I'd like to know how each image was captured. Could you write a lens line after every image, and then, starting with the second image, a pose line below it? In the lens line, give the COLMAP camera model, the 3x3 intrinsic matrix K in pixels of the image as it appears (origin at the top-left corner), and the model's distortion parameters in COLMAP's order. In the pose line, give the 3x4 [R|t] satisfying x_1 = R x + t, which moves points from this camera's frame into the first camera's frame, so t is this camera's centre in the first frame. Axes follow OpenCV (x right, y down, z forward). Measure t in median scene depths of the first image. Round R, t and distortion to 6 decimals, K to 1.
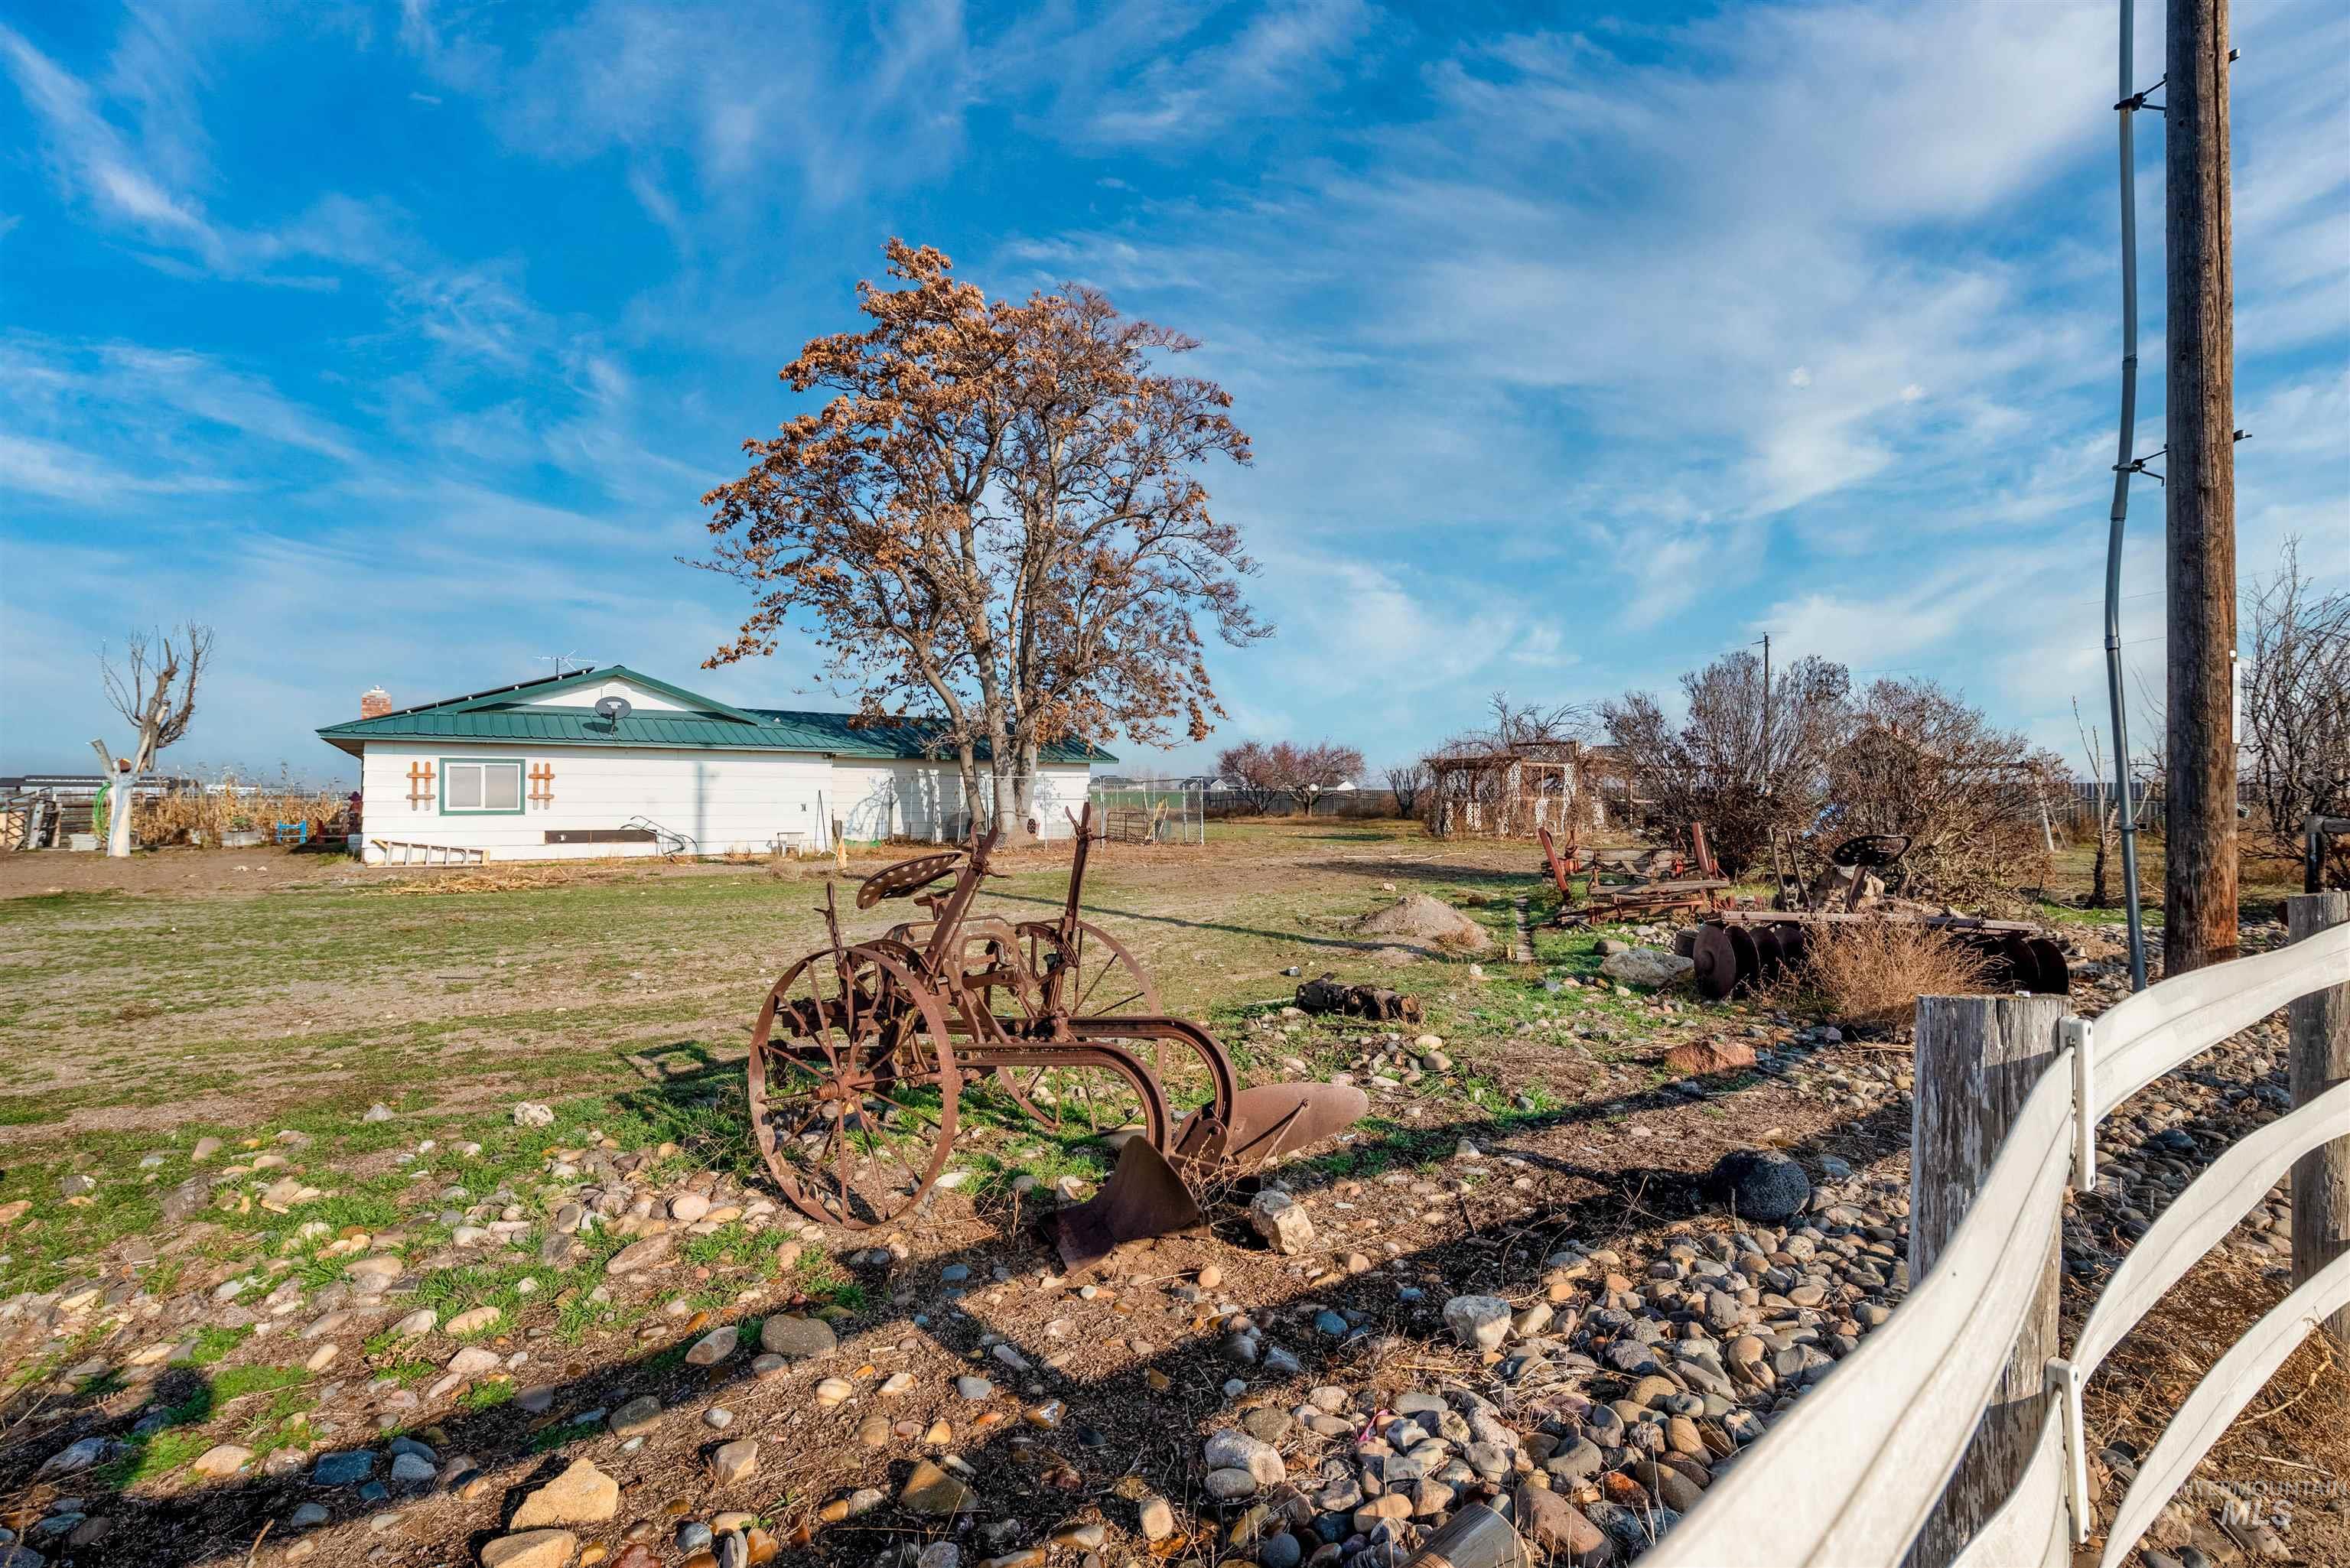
lens RADIAL K [[1069.4, 0, 1180.0], [0, 1069.4, 785.6], [0, 0, 1]] dist [-0.000774, 0.000054]
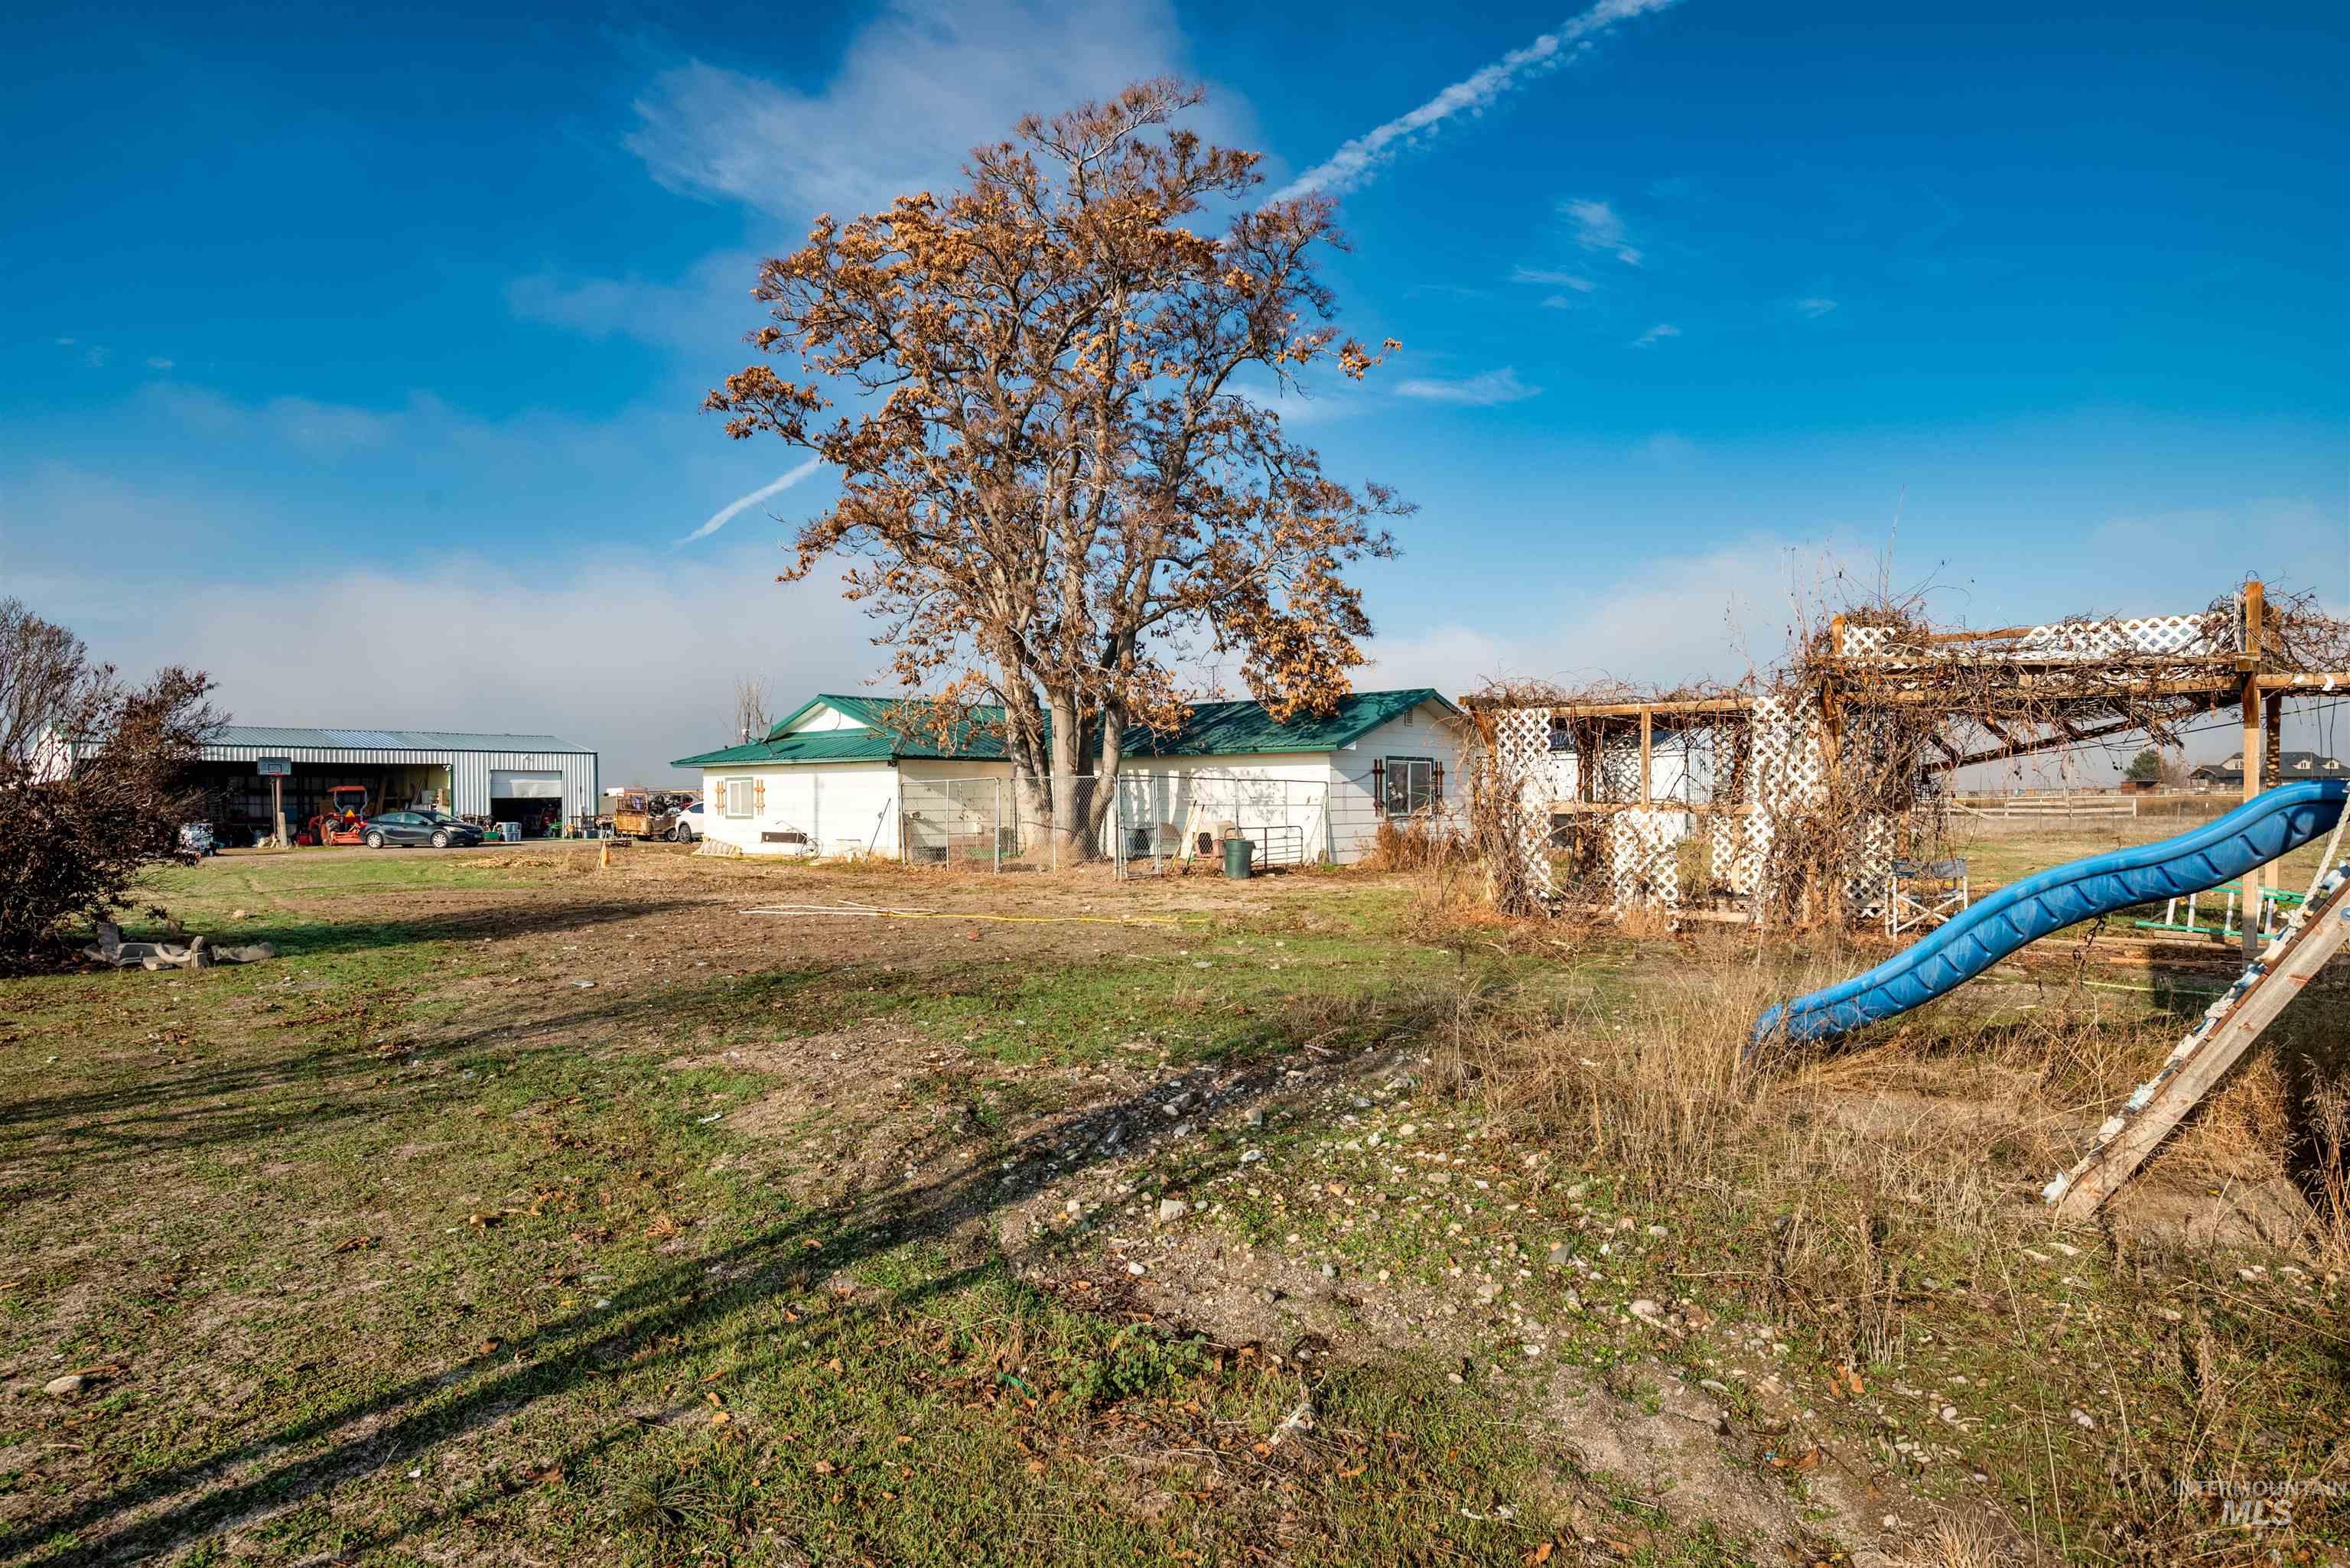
lens RADIAL K [[1405.7, 0, 1175.0], [0, 1405.7, 784.0], [0, 0, 1]] dist [-0.004079, -0.000704]
pose [[0.229983, -0.017399, -0.973039, 0.933207], [0.015944, 0.999773, -0.014109, 0.013889], [0.973064, -0.012269, 0.230208, 0.870977]]
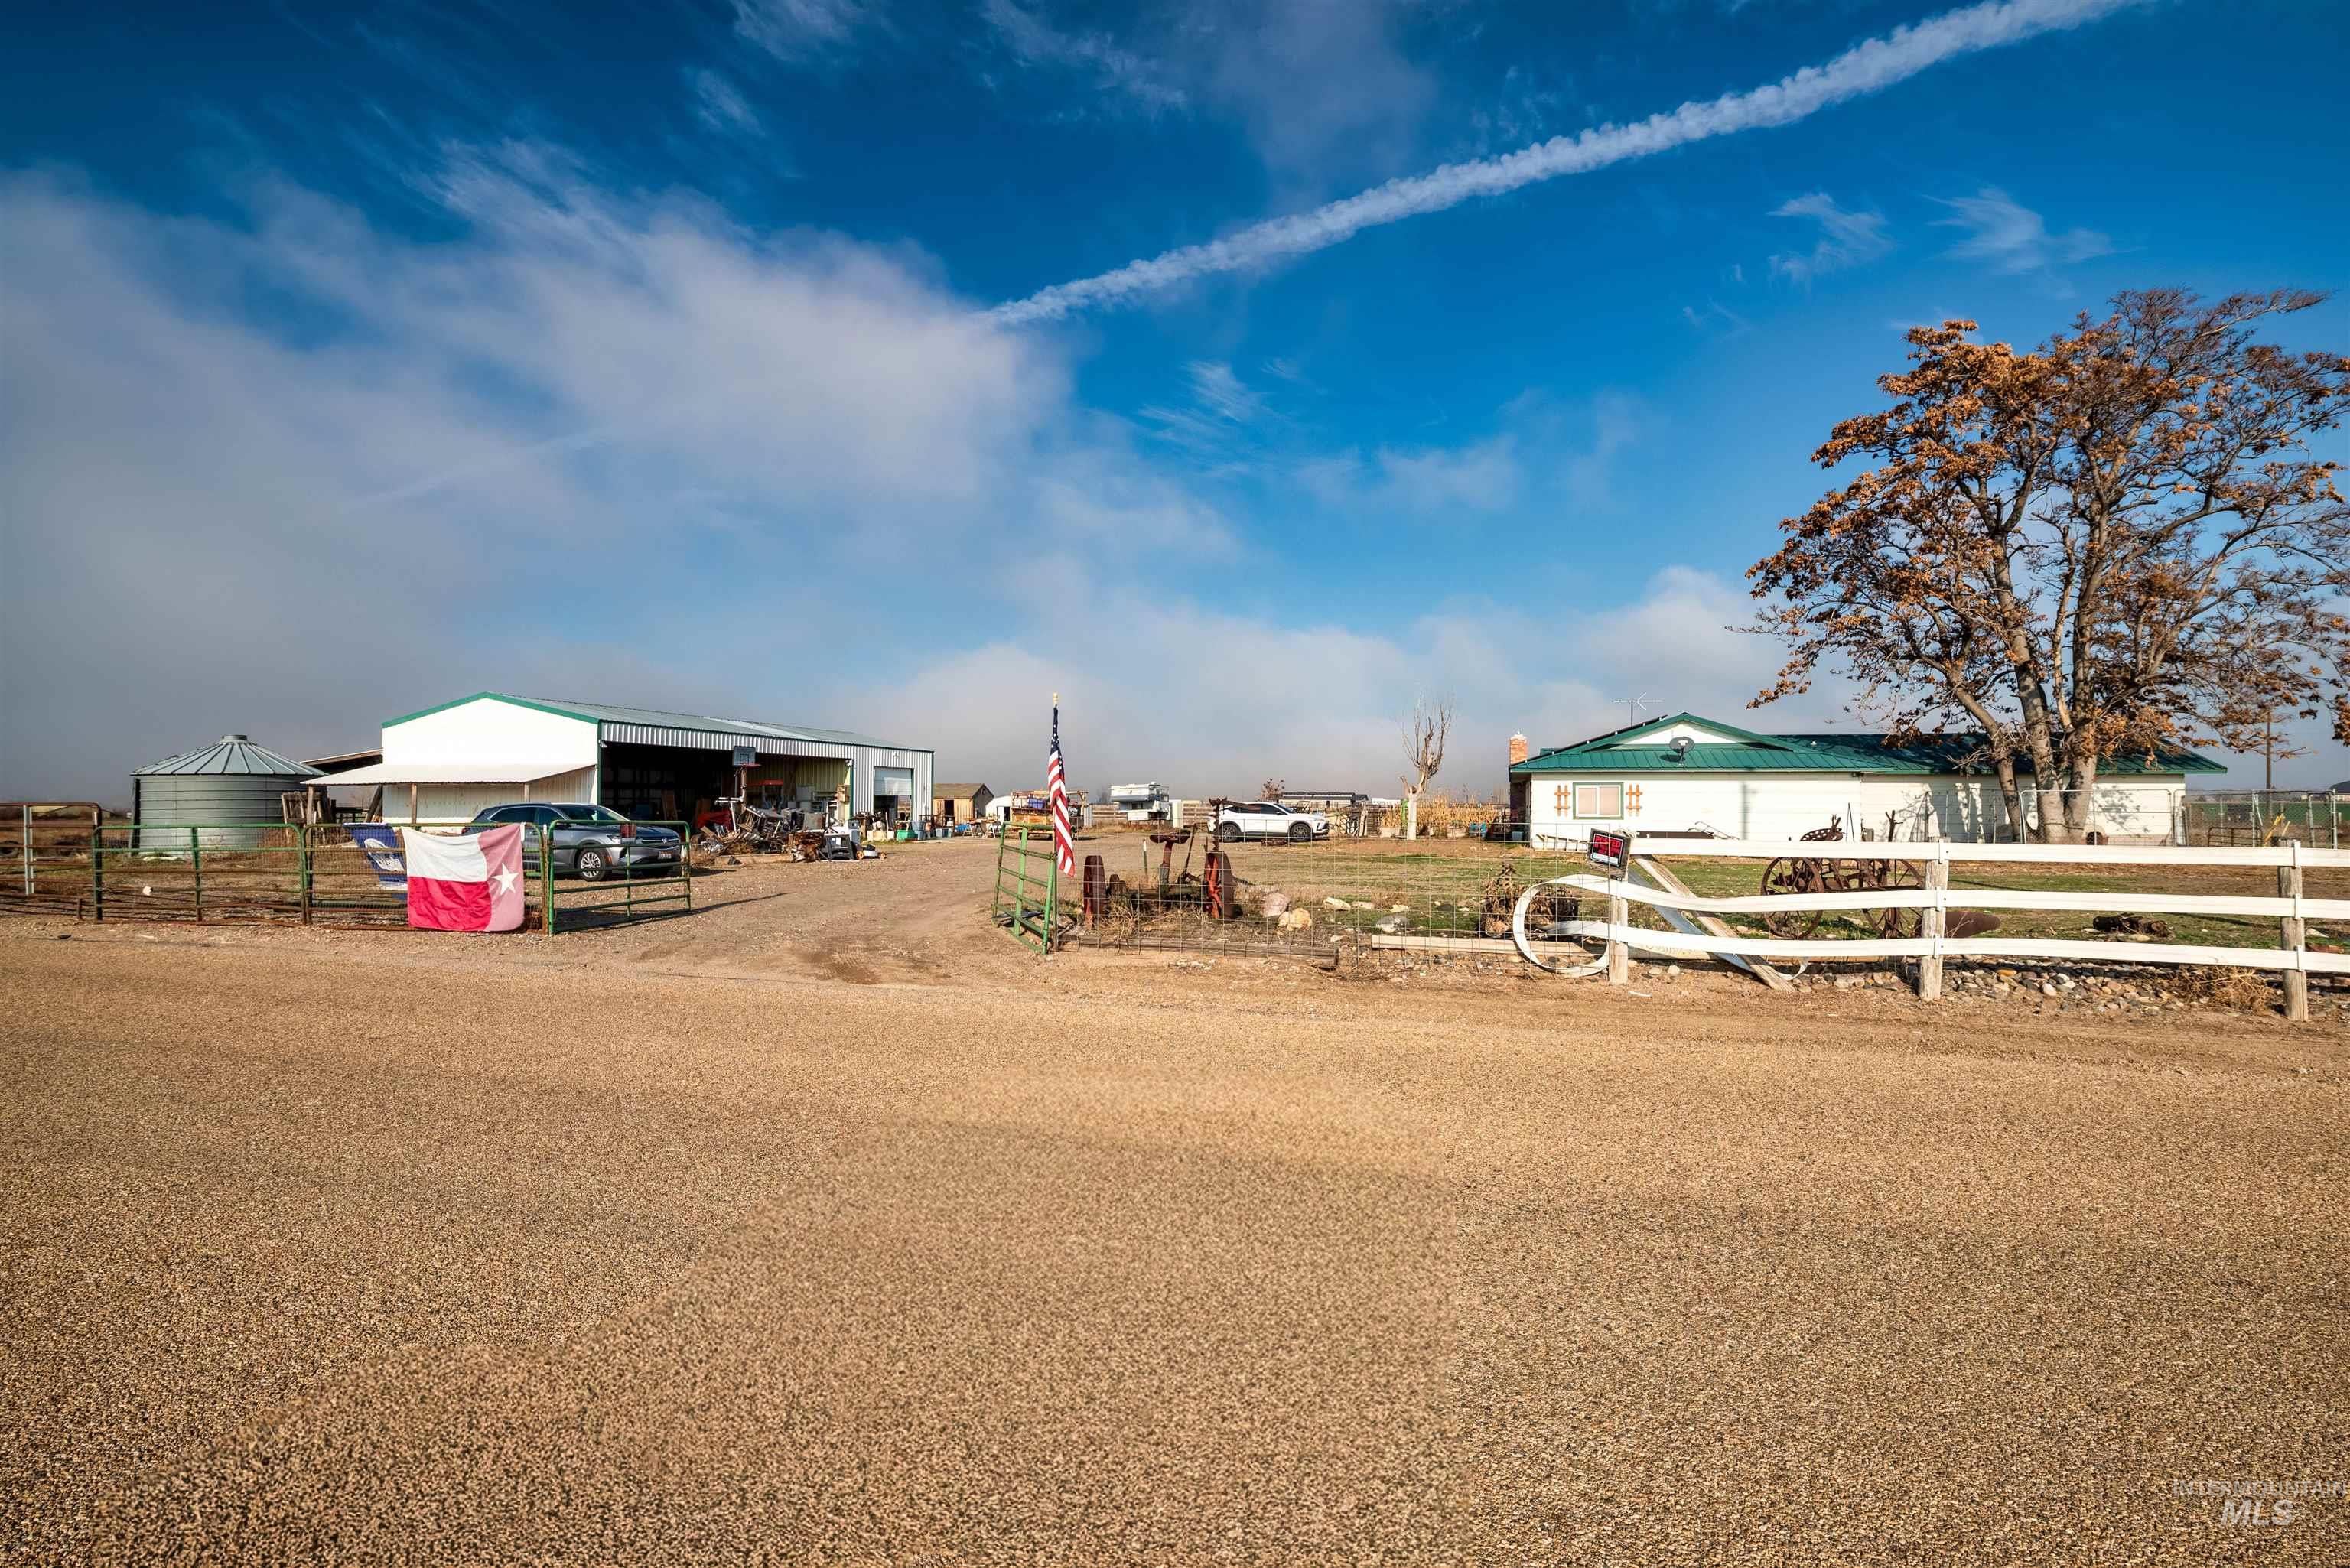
lens RADIAL K [[1069.4, 0, 1180.0], [0, 1069.4, 785.6], [0, 0, 1]] dist [-0.000774, 0.000054]
pose [[0.613975, -0.011589, -0.789240, 0.136644], [0.004172, 0.999926, -0.011438, -0.004305], [0.789314, 0.003730, 0.613978, -0.302752]]
